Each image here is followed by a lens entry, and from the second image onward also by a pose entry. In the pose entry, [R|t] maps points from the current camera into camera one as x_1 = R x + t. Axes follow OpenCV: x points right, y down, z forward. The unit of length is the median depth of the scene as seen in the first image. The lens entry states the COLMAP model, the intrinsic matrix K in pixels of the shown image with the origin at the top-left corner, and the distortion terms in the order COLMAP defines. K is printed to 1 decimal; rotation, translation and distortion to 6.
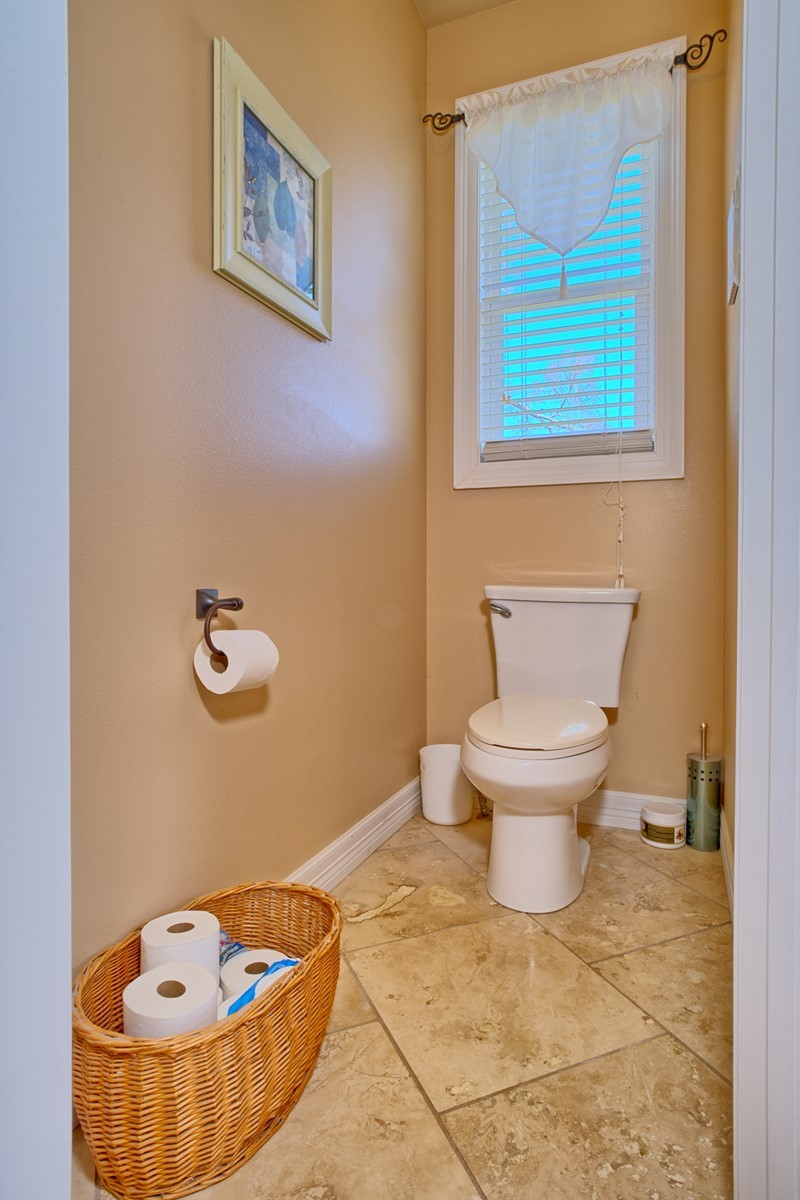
lens RADIAL K [[629.9, 0, 403.2], [0, 629.9, 596.7], [0, 0, 1]] dist [0.007084, 0.002382]
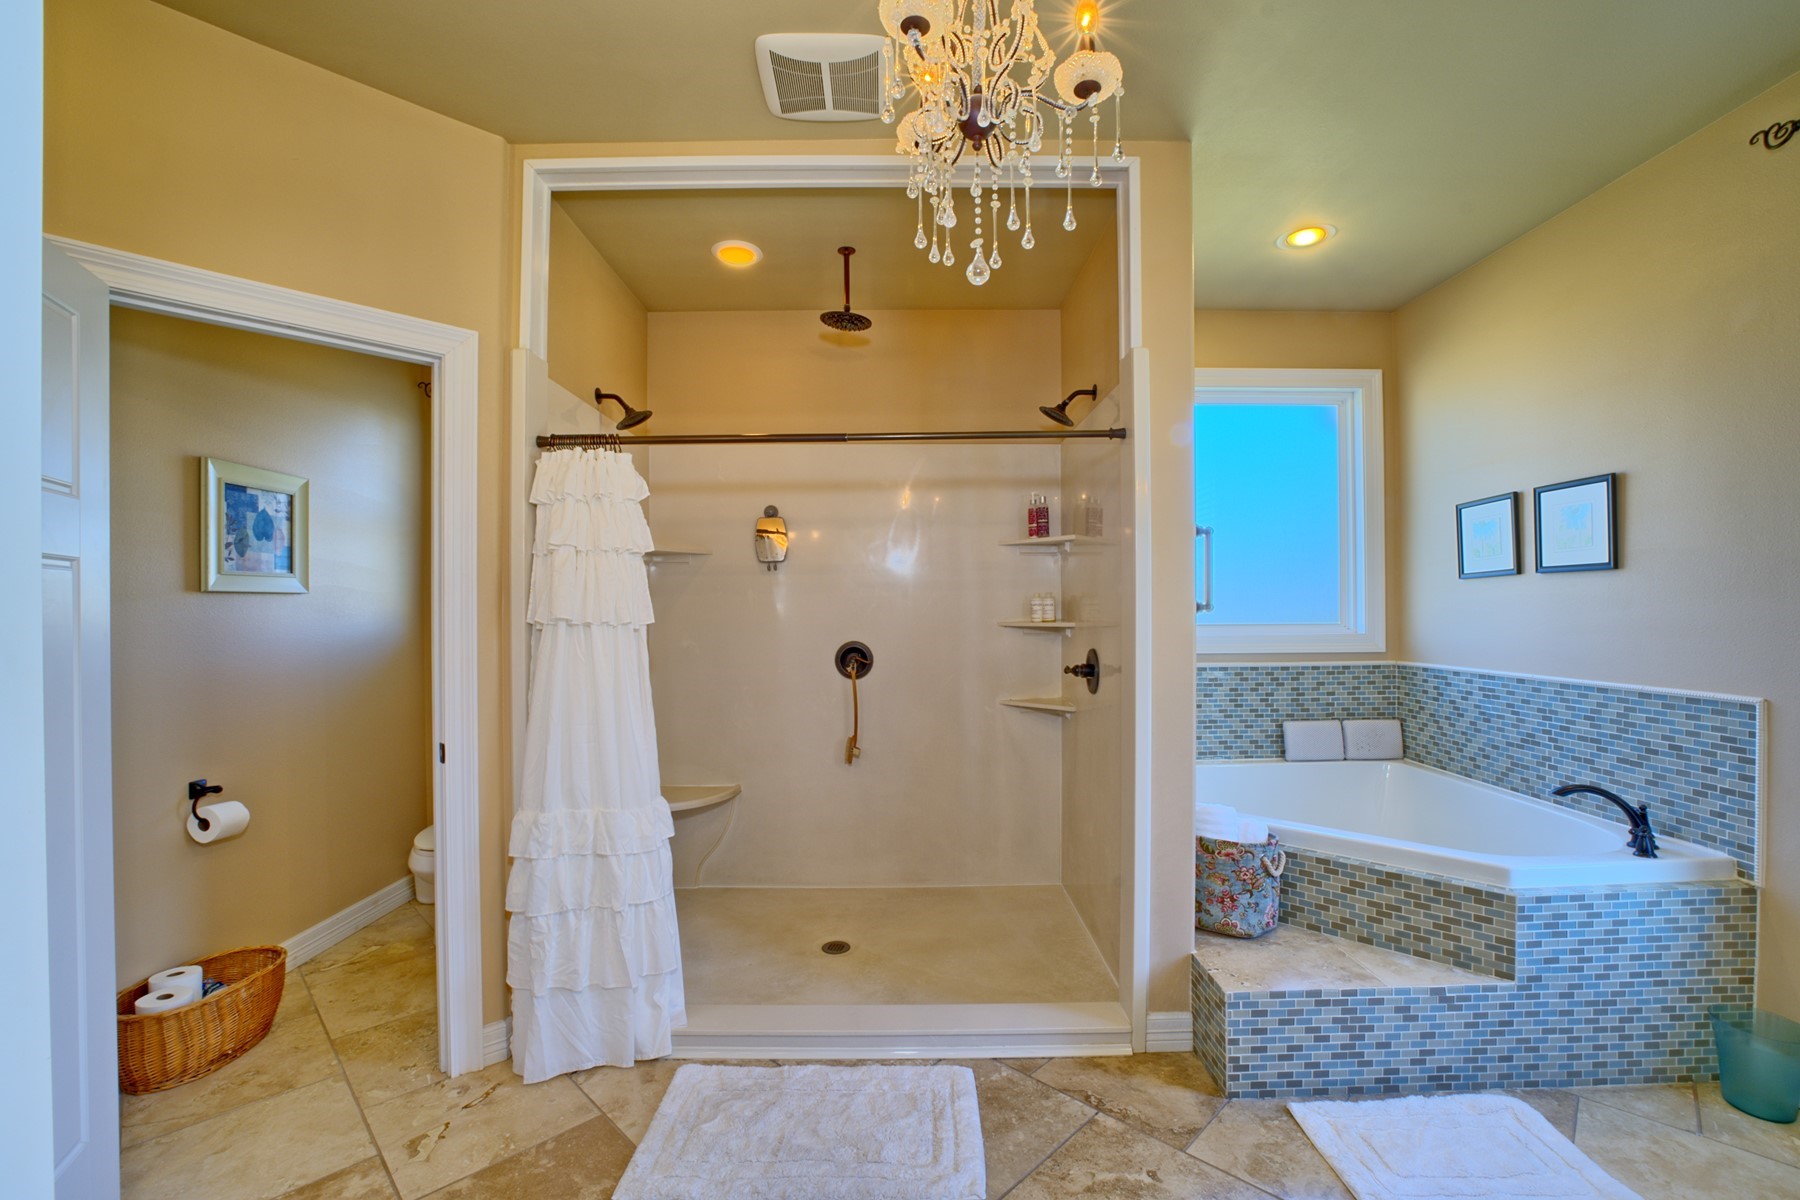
lens RADIAL K [[785.9, 0, 895.9], [0, 785.9, 615.9], [0, 0, 1]] dist [-0.000703, 0.000498]
pose [[0.943287, -0.010677, 0.331806, 0.819271], [0.011047, 0.999939, 0.000771, -0.466268], [-0.331794, 0.002938, 0.943347, -1.734820]]
